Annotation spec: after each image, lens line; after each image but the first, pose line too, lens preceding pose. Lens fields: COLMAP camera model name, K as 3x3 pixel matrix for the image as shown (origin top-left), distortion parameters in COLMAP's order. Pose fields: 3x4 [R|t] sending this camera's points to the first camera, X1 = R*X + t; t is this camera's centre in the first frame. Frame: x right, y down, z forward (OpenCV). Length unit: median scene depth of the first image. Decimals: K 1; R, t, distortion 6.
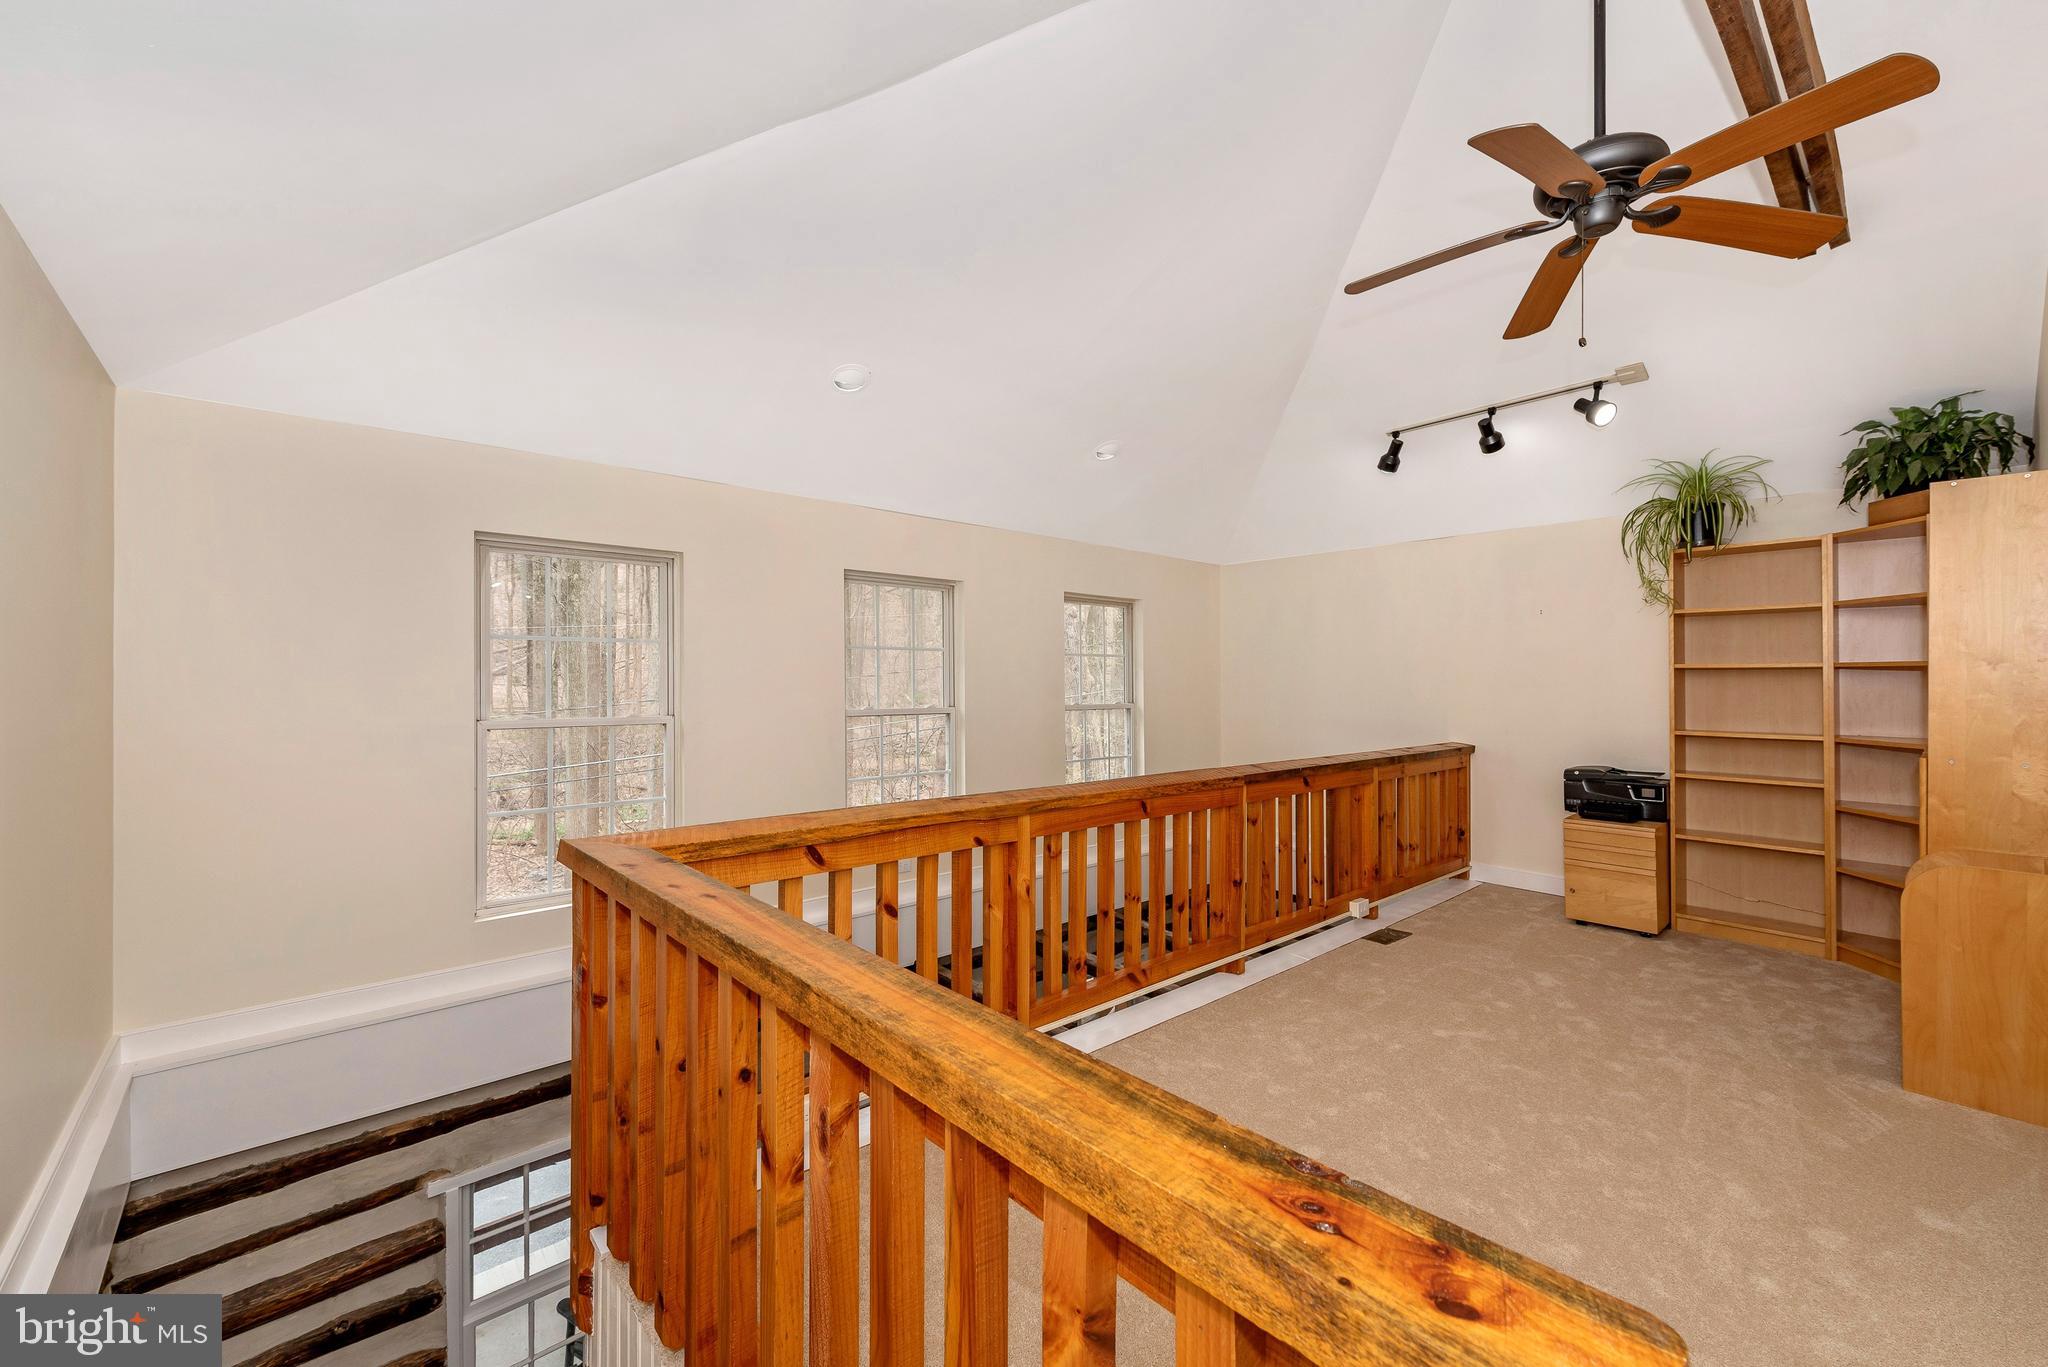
lens RADIAL K [[812.7, 0, 1012.9], [0, 812.7, 647.7], [0, 0, 1]] dist [0.010941, -0.002557]
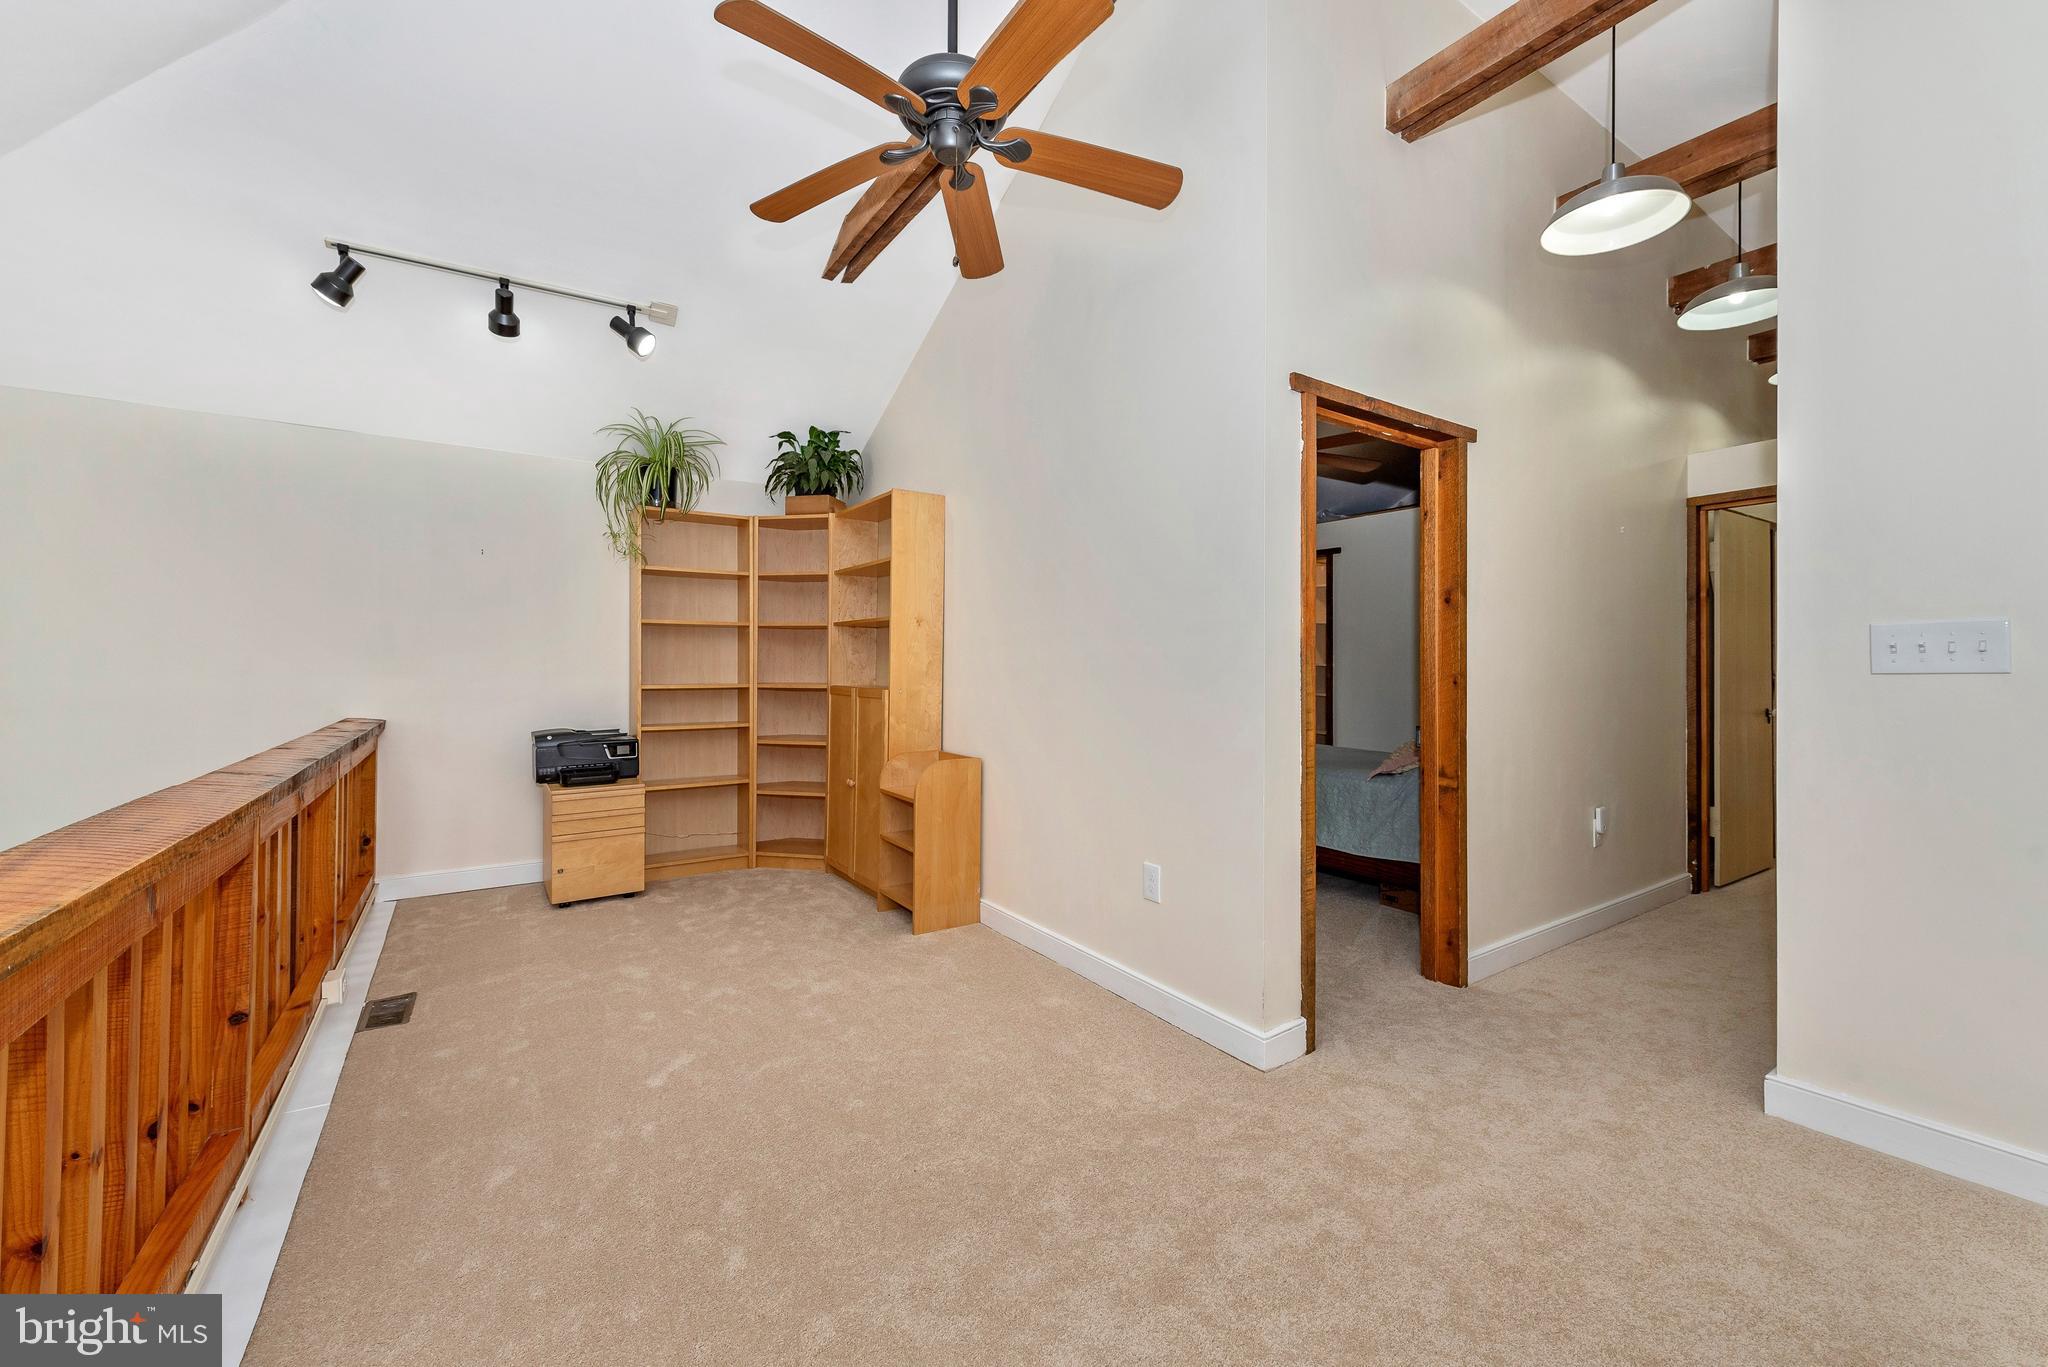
lens RADIAL K [[812.7, 0, 1043.1], [0, 812.7, 653.0], [0, 0, 1]] dist [0.010941, -0.002557]
pose [[0.108843, 0.009198, 0.994016, -0.143466], [-0.044649, 0.998993, -0.004355, 0.047204], [-0.993056, -0.043908, 0.109144, 0.431243]]
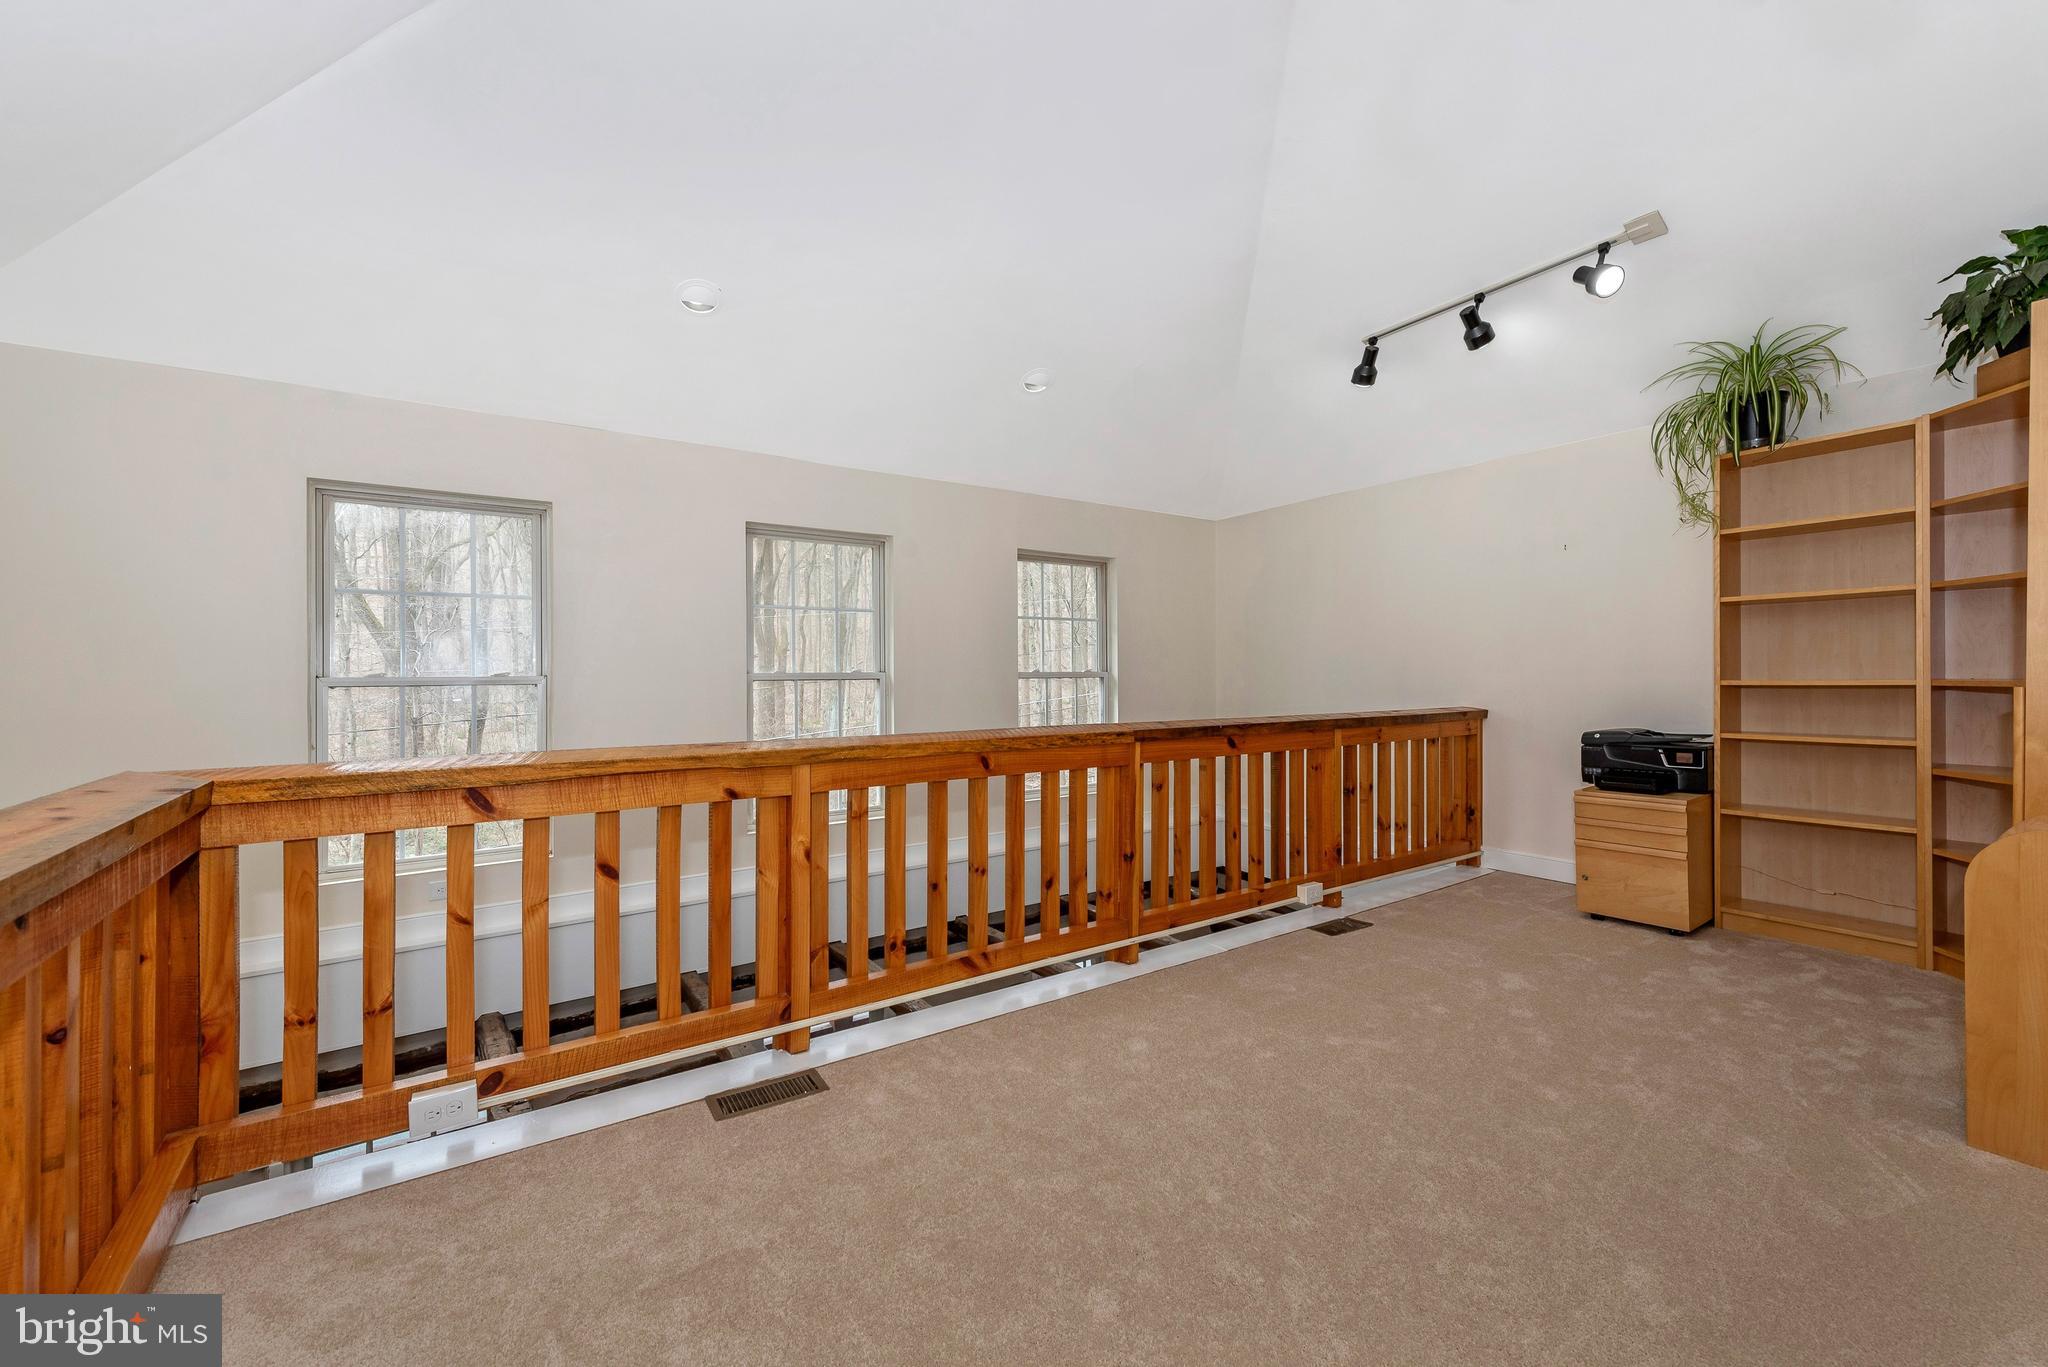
lens RADIAL K [[812.7, 0, 1003.9], [0, 812.7, 656.1], [0, 0, 1]] dist [0.010941, -0.002557]
pose [[0.992321, -0.016222, -0.122619, 0.227971], [0.017869, 0.999764, 0.012346, 0.059298], [0.122389, -0.014443, 0.992377, 0.128770]]
